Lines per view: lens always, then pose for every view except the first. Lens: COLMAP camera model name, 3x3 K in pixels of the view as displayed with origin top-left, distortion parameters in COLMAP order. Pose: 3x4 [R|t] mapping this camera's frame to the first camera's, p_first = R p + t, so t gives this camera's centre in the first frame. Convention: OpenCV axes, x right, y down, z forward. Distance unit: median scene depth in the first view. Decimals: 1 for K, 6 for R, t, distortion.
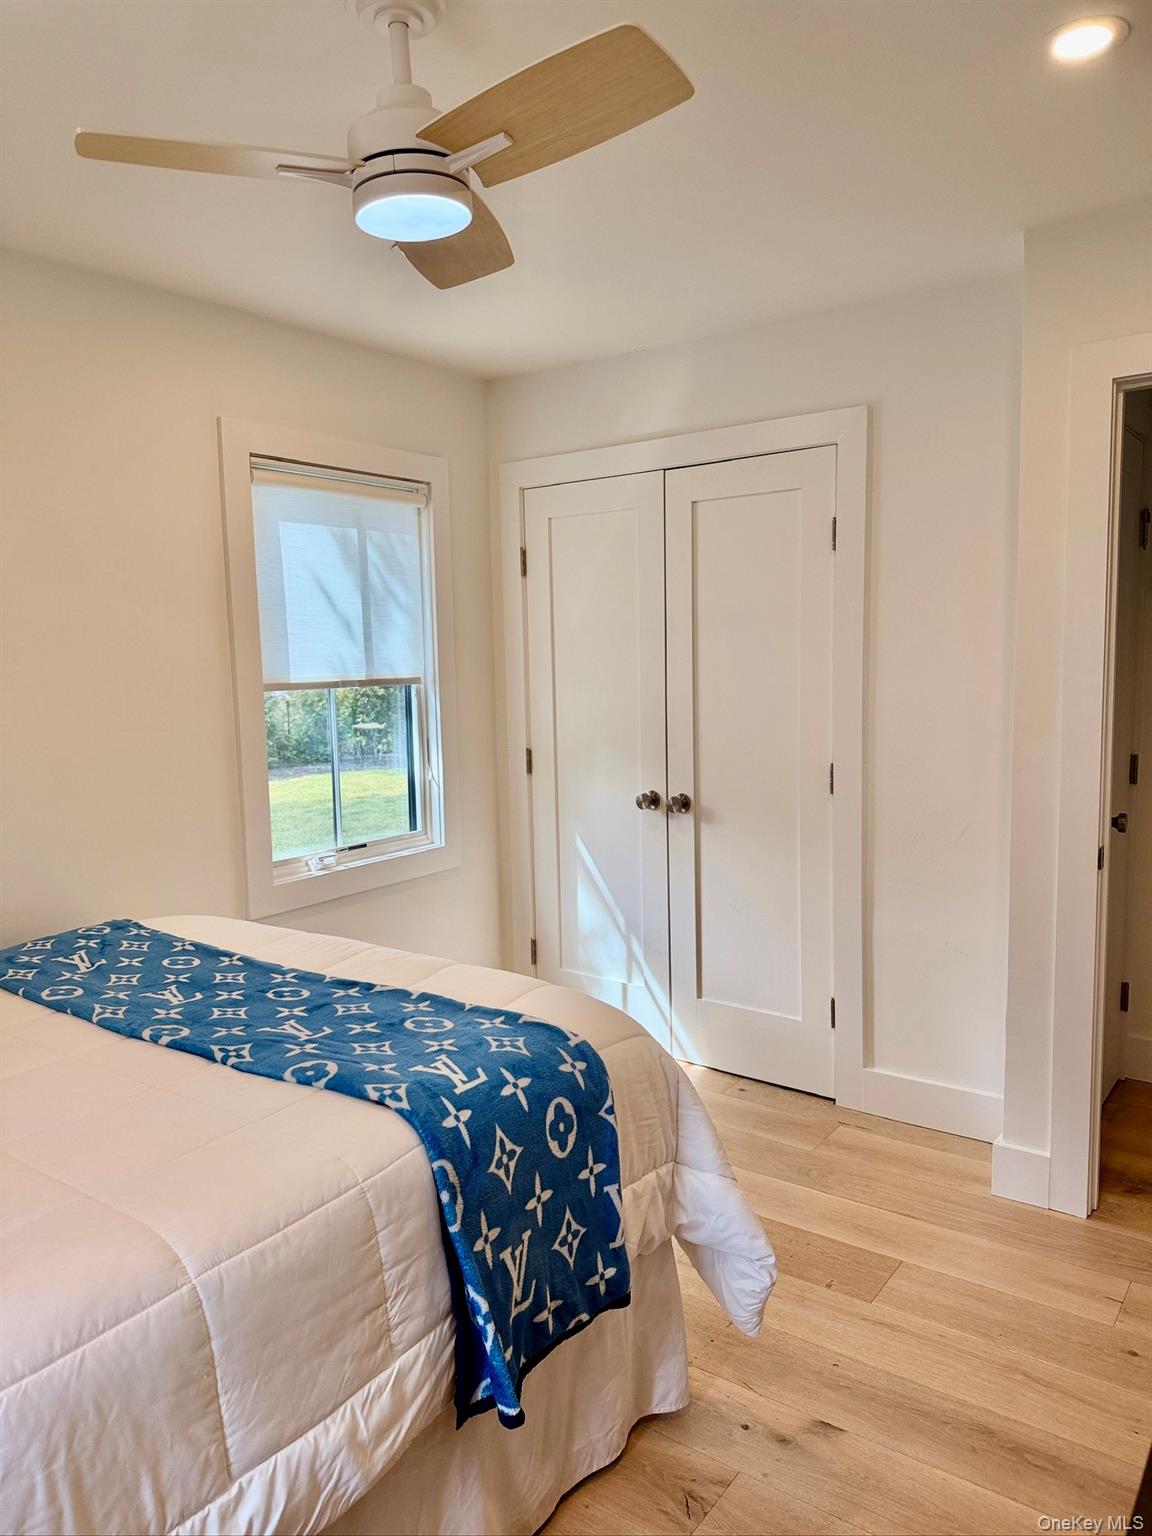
lens RADIAL K [[1069.6, 0, 576.0], [0, 1069.6, 768.0], [0, 0, 1]] dist [0.055380, -0.075823]
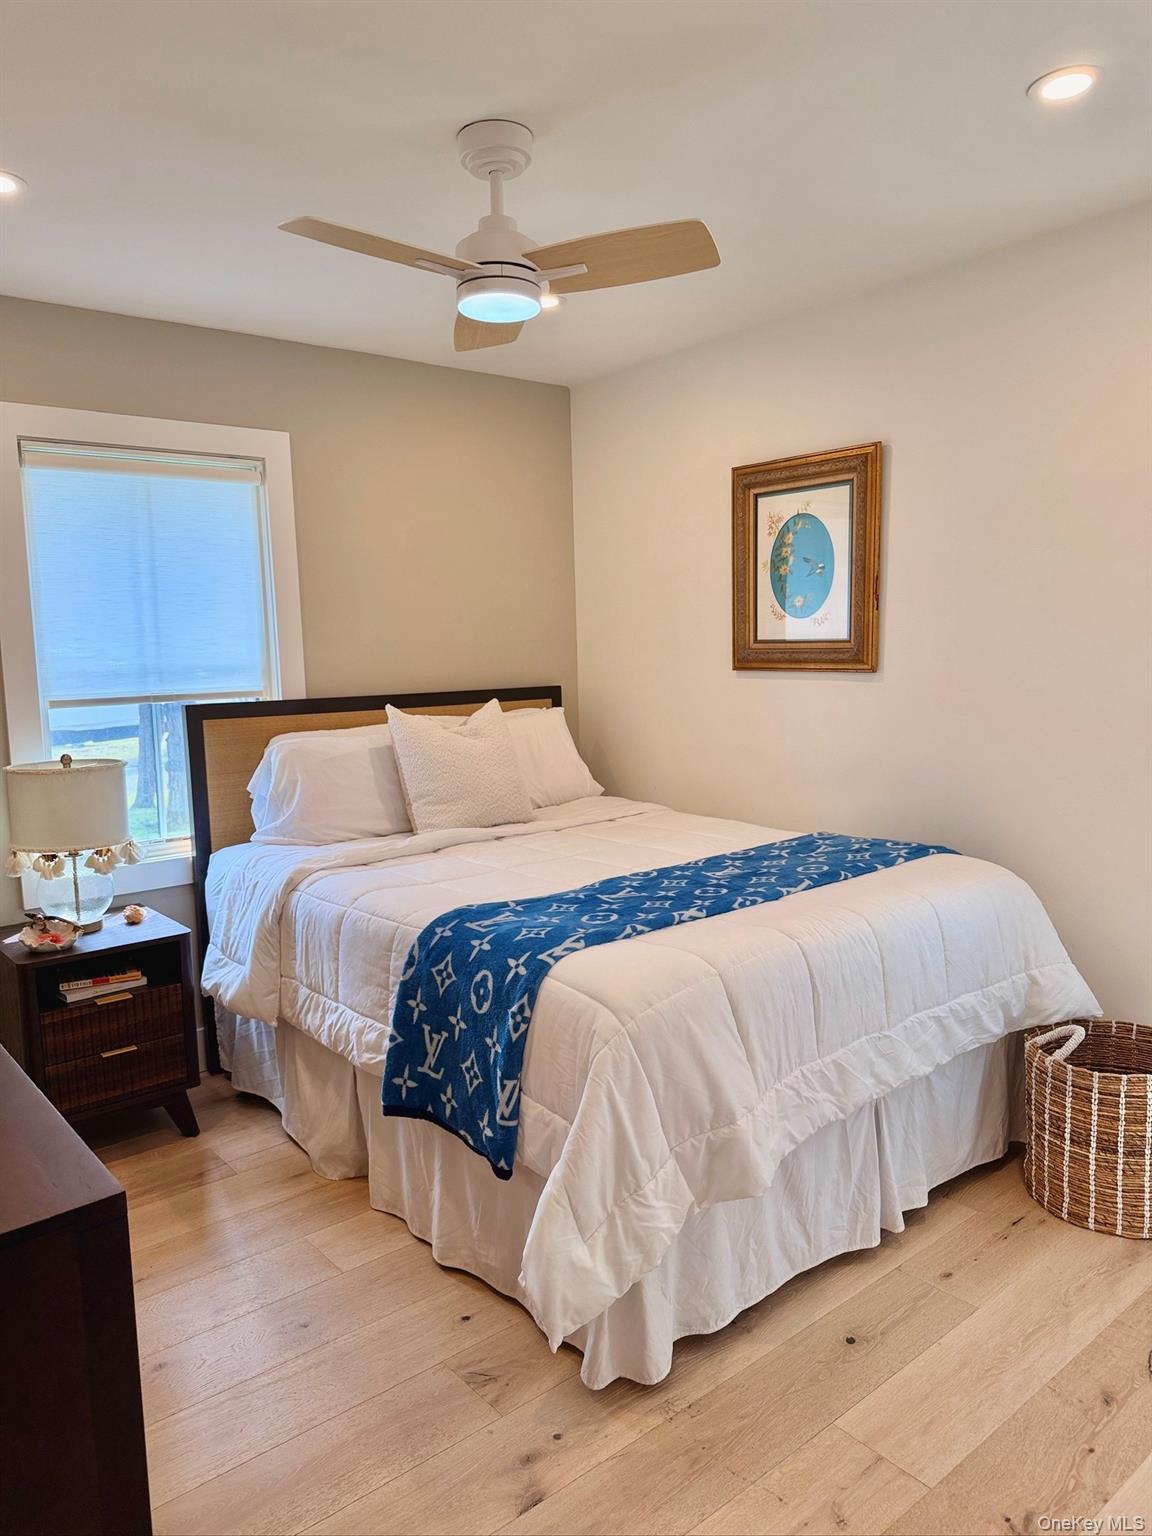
lens RADIAL K [[1069.6, 0, 576.0], [0, 1069.6, 768.0], [0, 0, 1]] dist [0.055380, -0.075823]
pose [[-0.237528, 0.140091, -0.961226, 1.100860], [-0.078138, 0.983584, 0.162659, -0.140747], [0.968233, 0.113744, -0.222682, 1.295845]]
